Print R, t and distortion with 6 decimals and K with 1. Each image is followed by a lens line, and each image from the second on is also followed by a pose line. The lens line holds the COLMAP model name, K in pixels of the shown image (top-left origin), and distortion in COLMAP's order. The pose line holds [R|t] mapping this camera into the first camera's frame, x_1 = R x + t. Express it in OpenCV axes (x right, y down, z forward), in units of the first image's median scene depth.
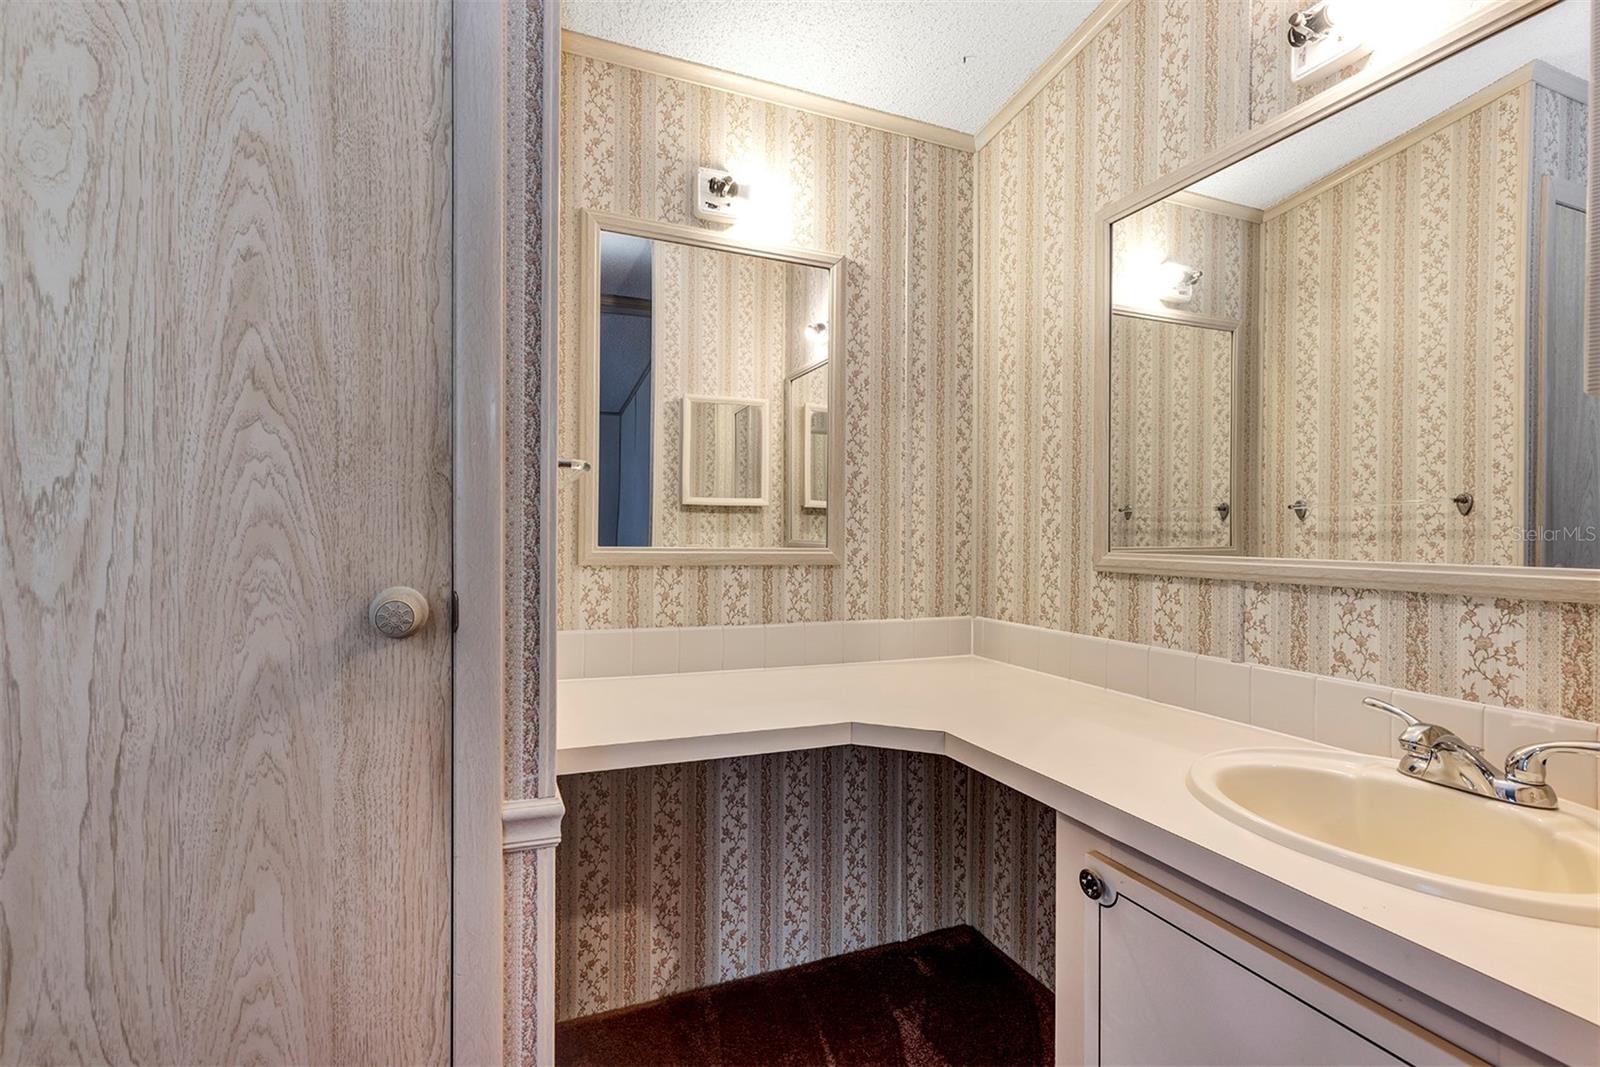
lens RADIAL K [[728.1, 0, 794.7], [0, 728.1, 533.0], [0, 0, 1]] dist [0.007519, -0.000753]
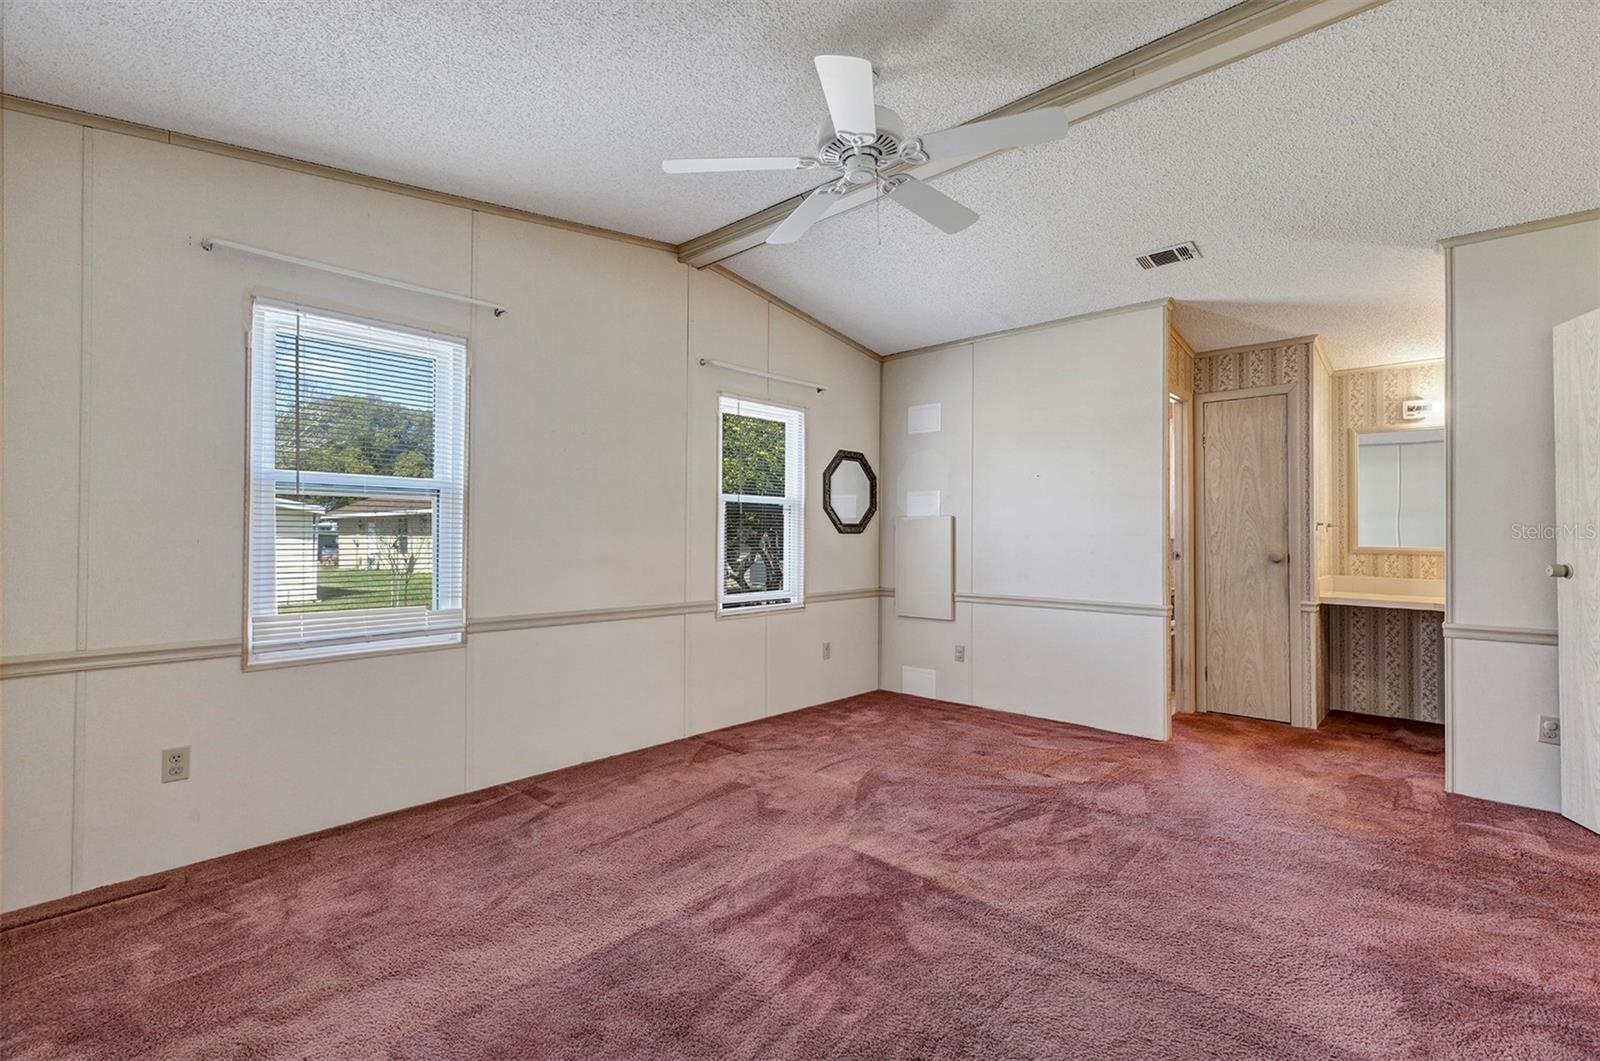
lens RADIAL K [[728.1, 0, 786.0], [0, 728.1, 526.7], [0, 0, 1]] dist [0.007519, -0.000753]
pose [[0.411037, -0.017979, -0.911441, 2.710320], [-0.002237, 0.999783, -0.020731, 0.011786], [0.911616, 0.010560, 0.410908, -4.222699]]
